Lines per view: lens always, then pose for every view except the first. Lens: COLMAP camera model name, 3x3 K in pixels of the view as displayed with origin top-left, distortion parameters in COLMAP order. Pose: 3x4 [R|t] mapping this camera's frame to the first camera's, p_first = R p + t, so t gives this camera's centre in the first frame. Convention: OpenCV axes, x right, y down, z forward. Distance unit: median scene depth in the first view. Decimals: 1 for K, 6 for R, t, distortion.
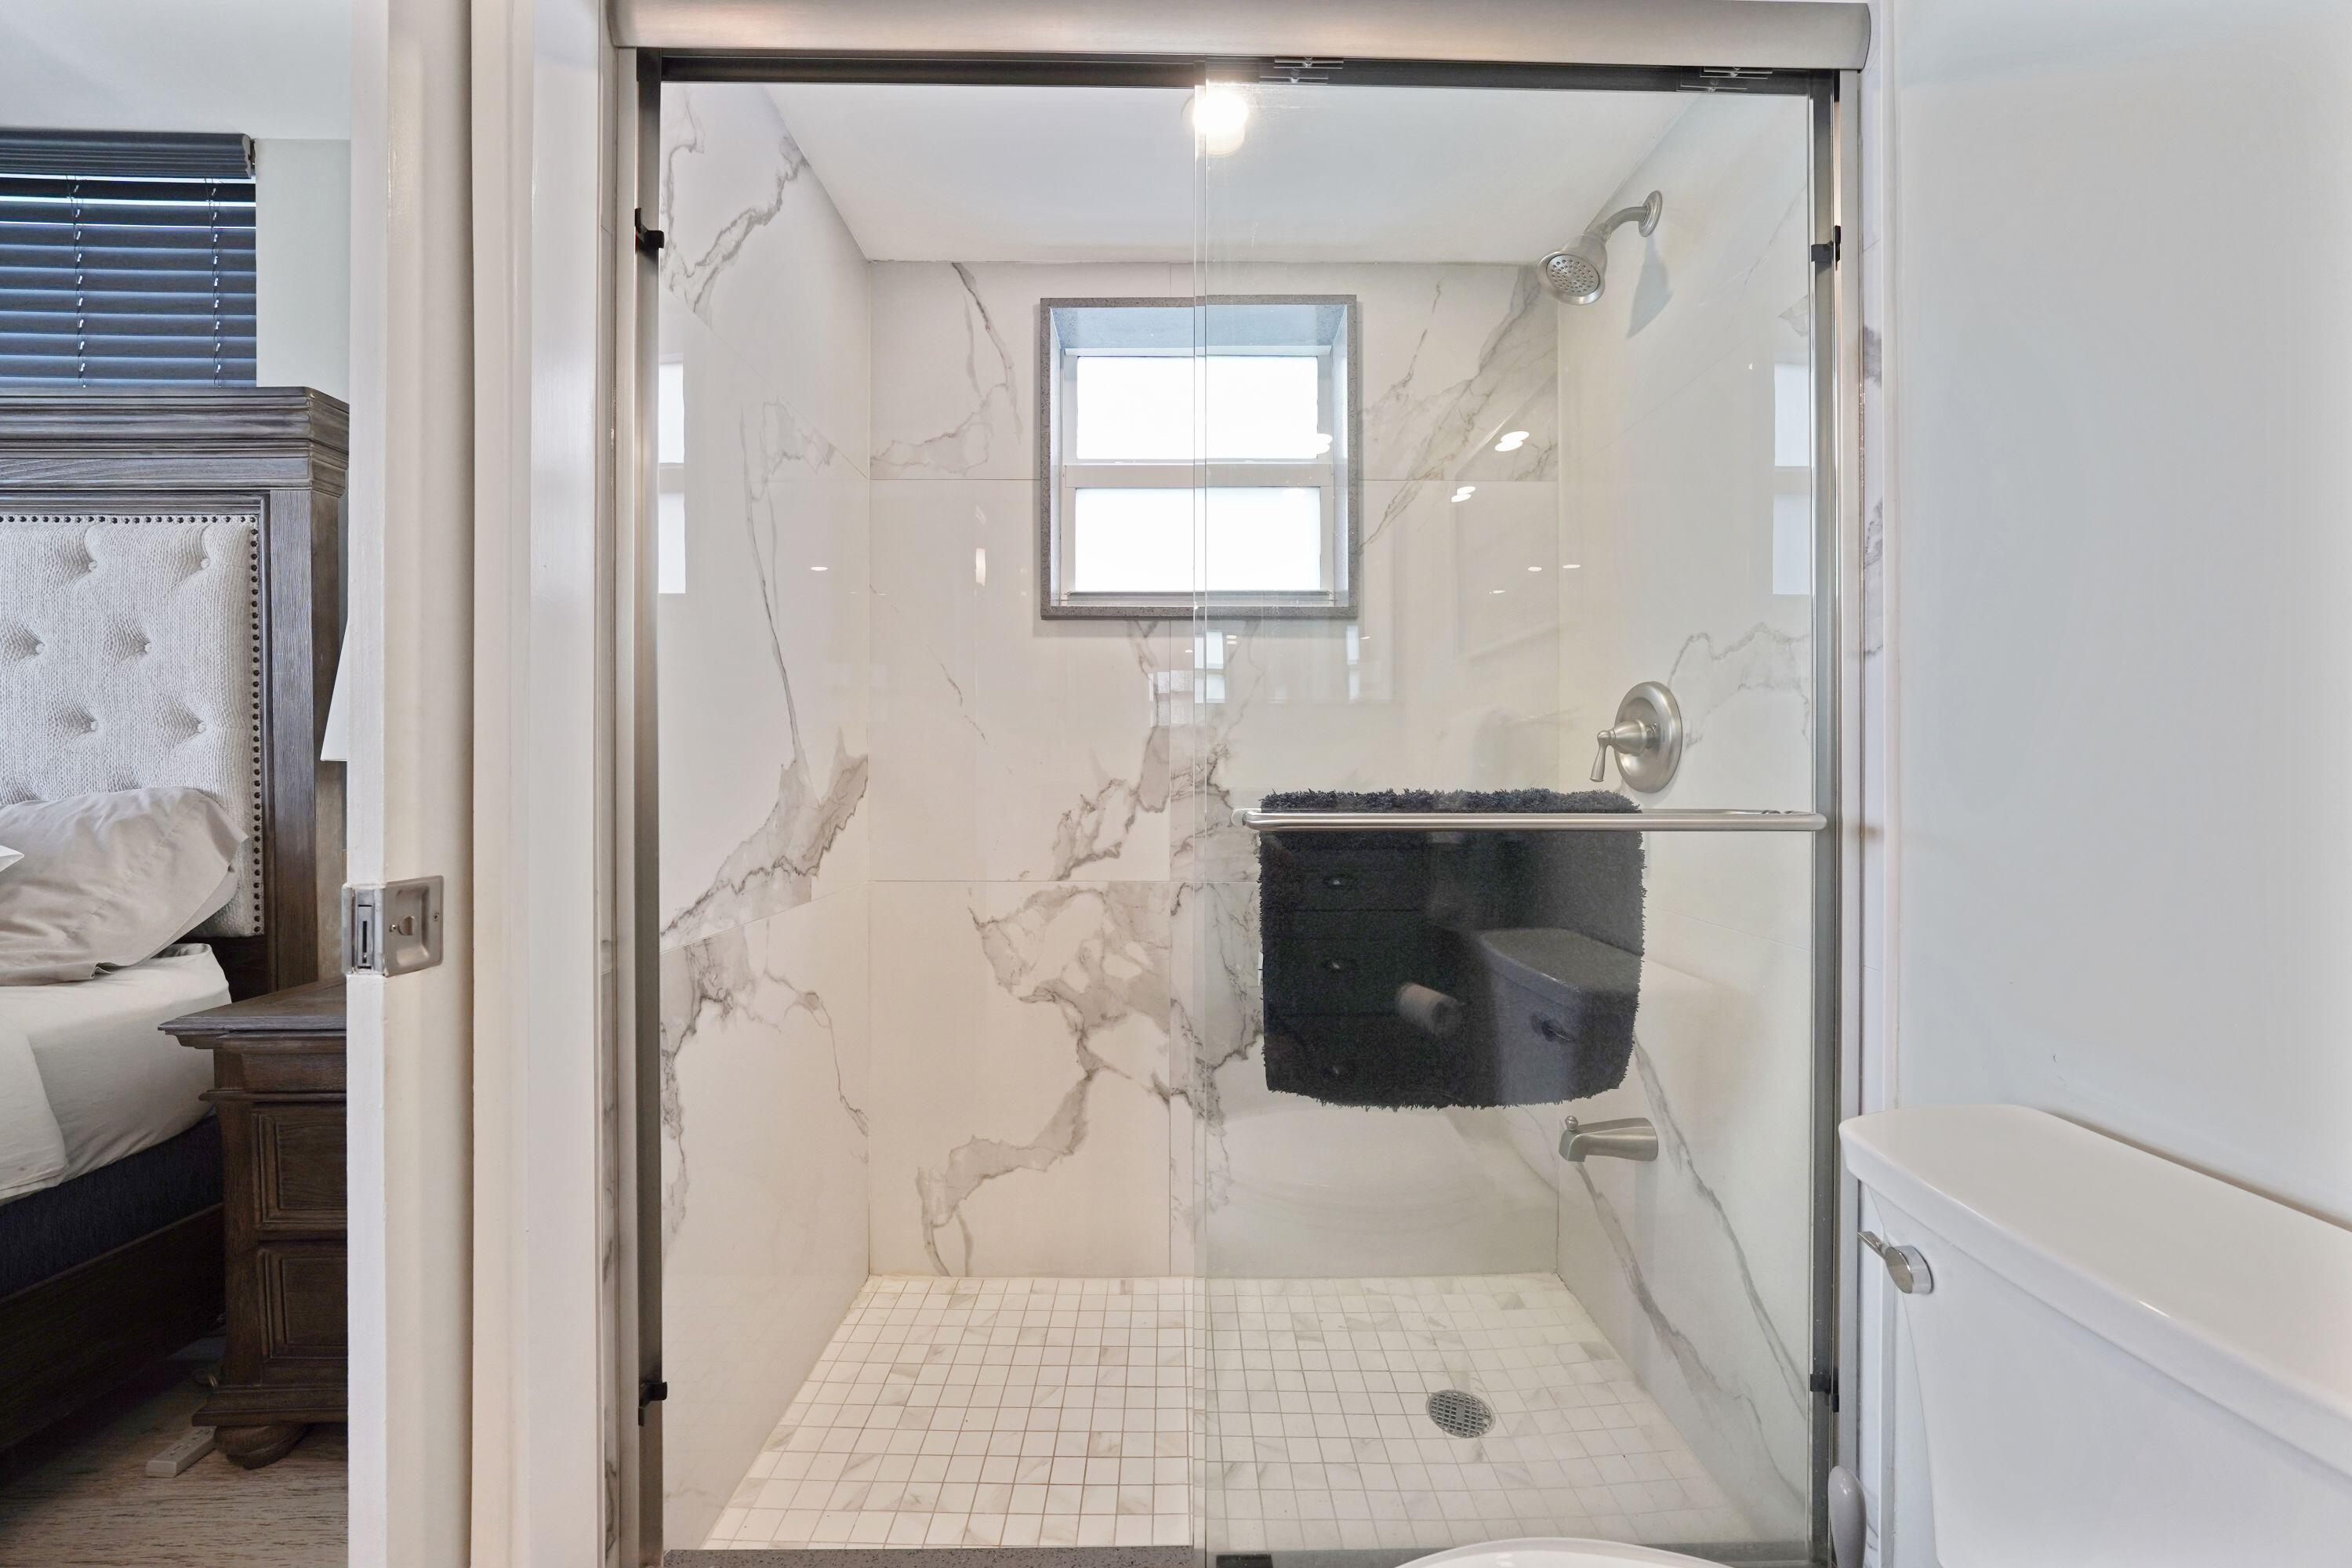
lens RADIAL K [[872.0, 0, 1182.8], [0, 872.0, 771.2], [0, 0, 1]] dist [-0.001881, -0.000050]
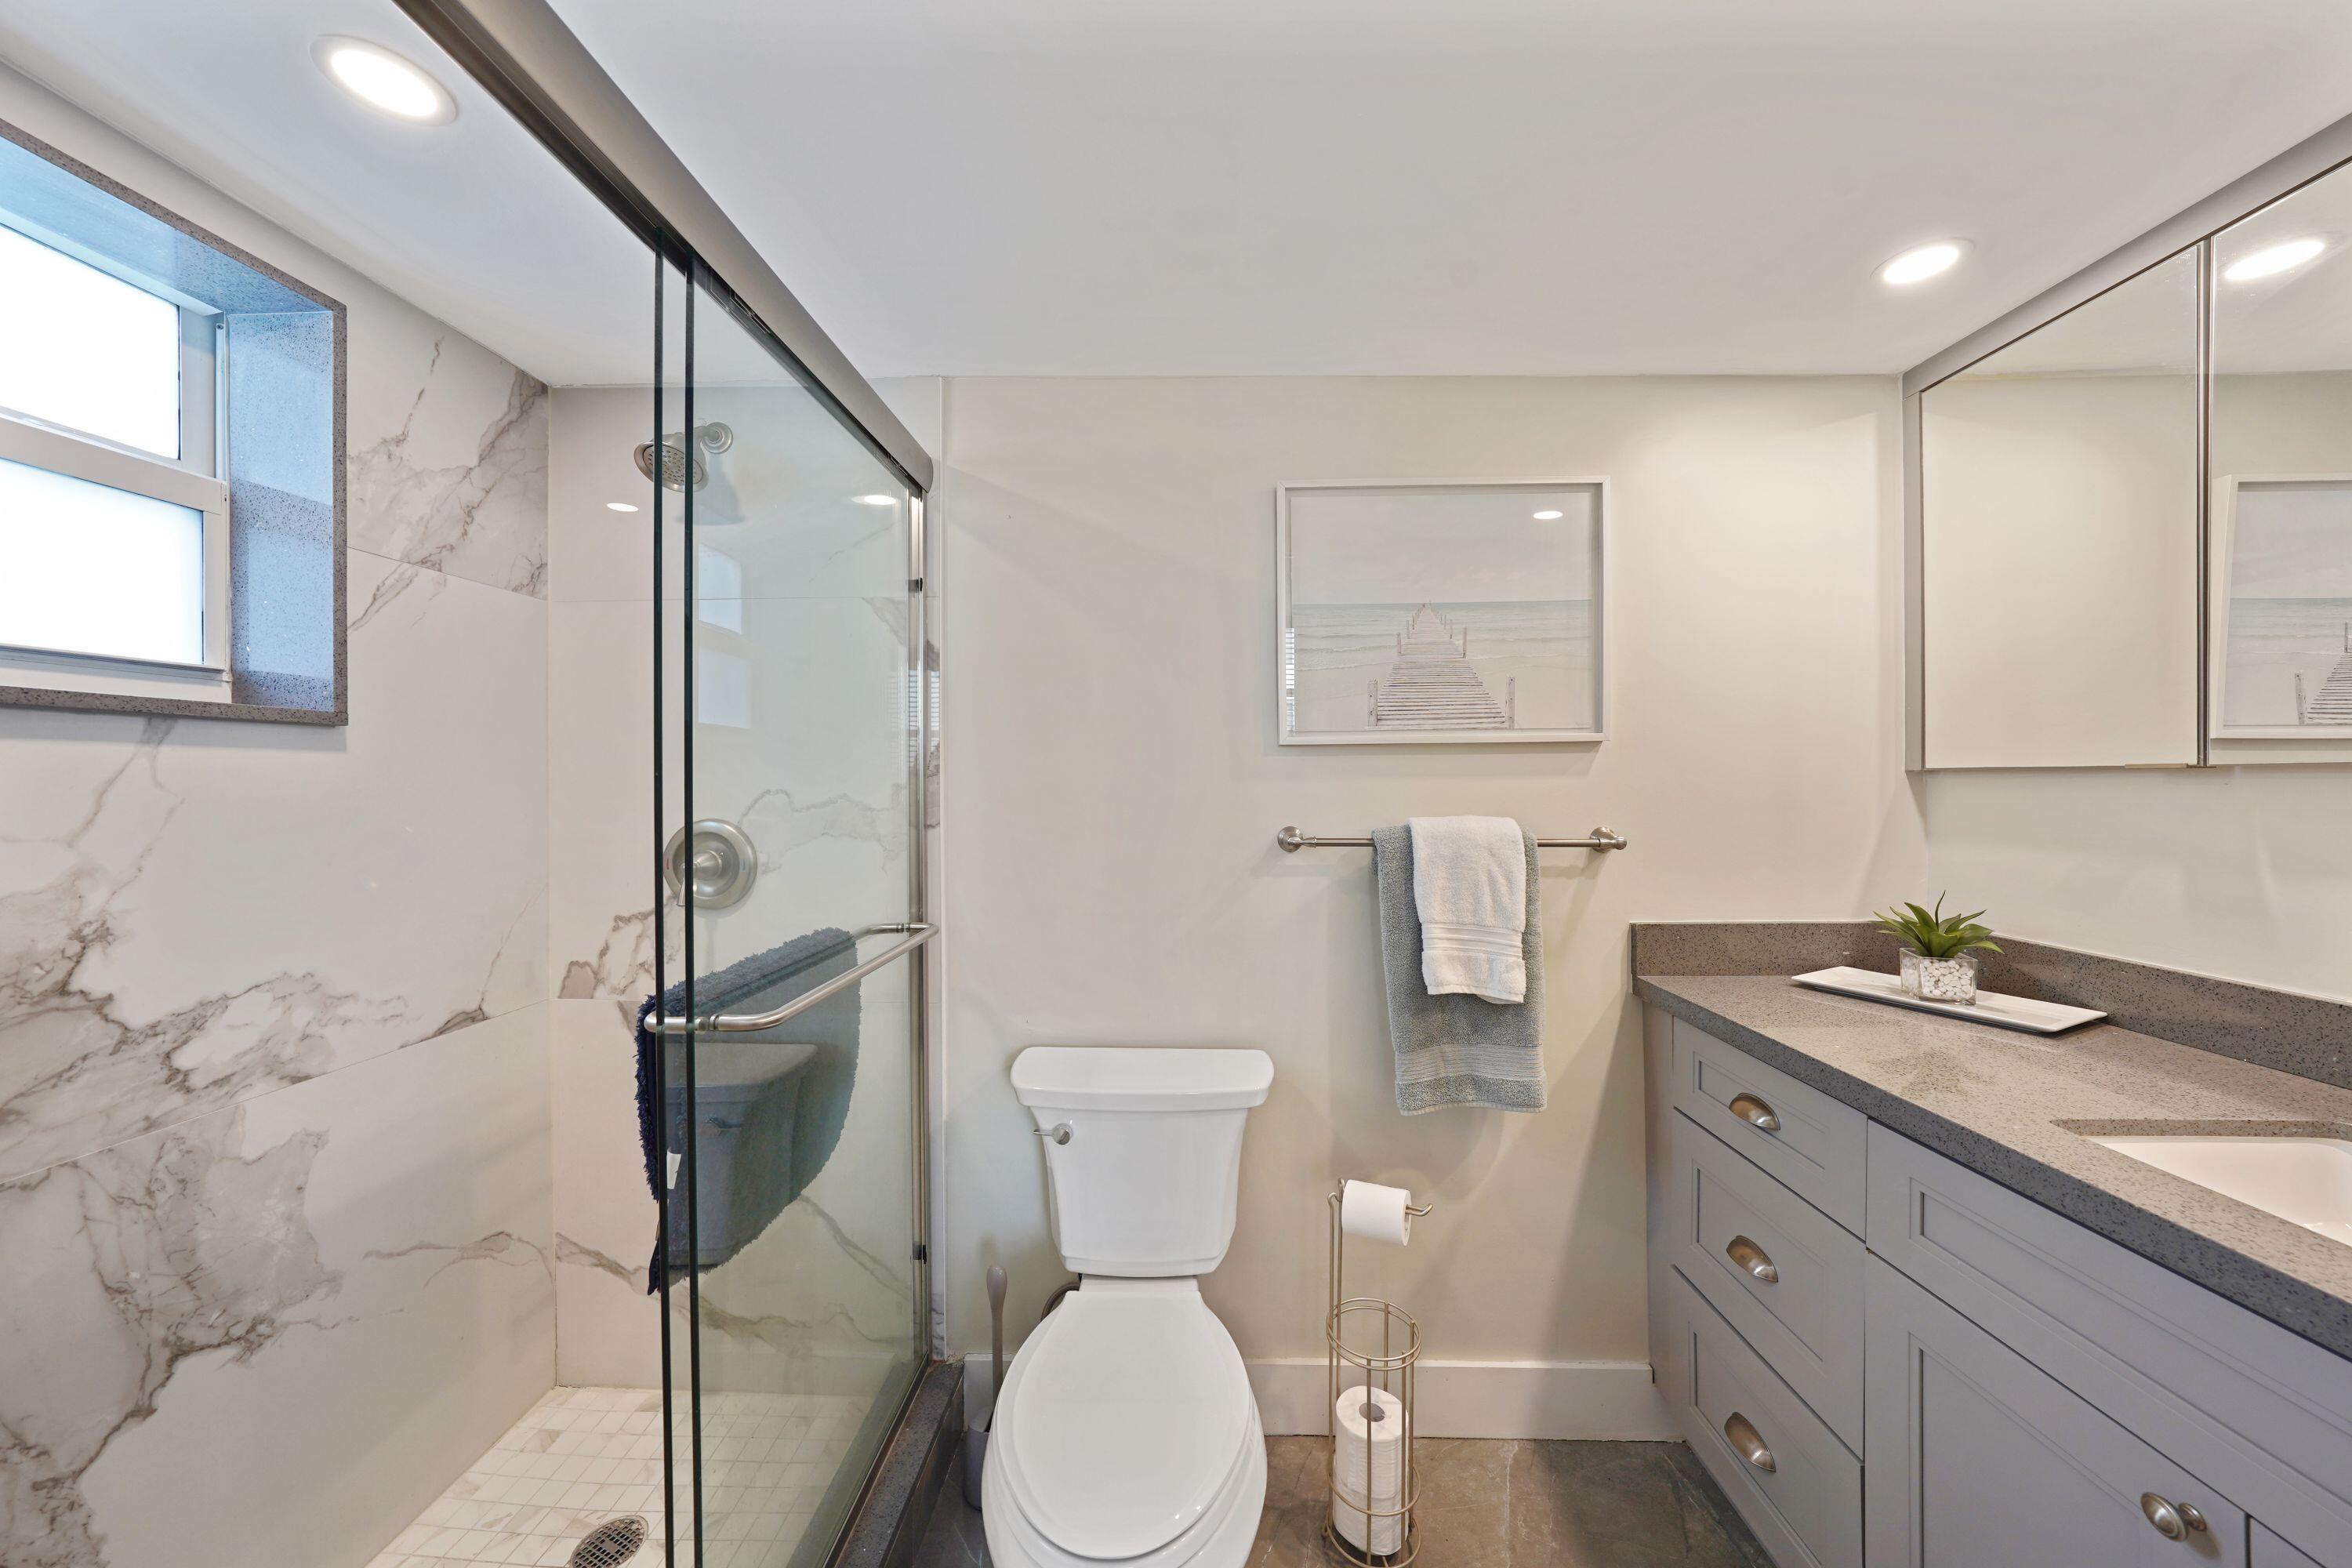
lens RADIAL K [[830.4, 0, 1176.0], [0, 830.4, 784.0], [0, 0, 1]] dist [0.000305, 0.003493]
pose [[0.053122, -0.007437, 0.998560, -0.491721], [-0.001842, 0.999970, 0.007546, -0.131061], [-0.998586, -0.002240, 0.053107, 0.227209]]
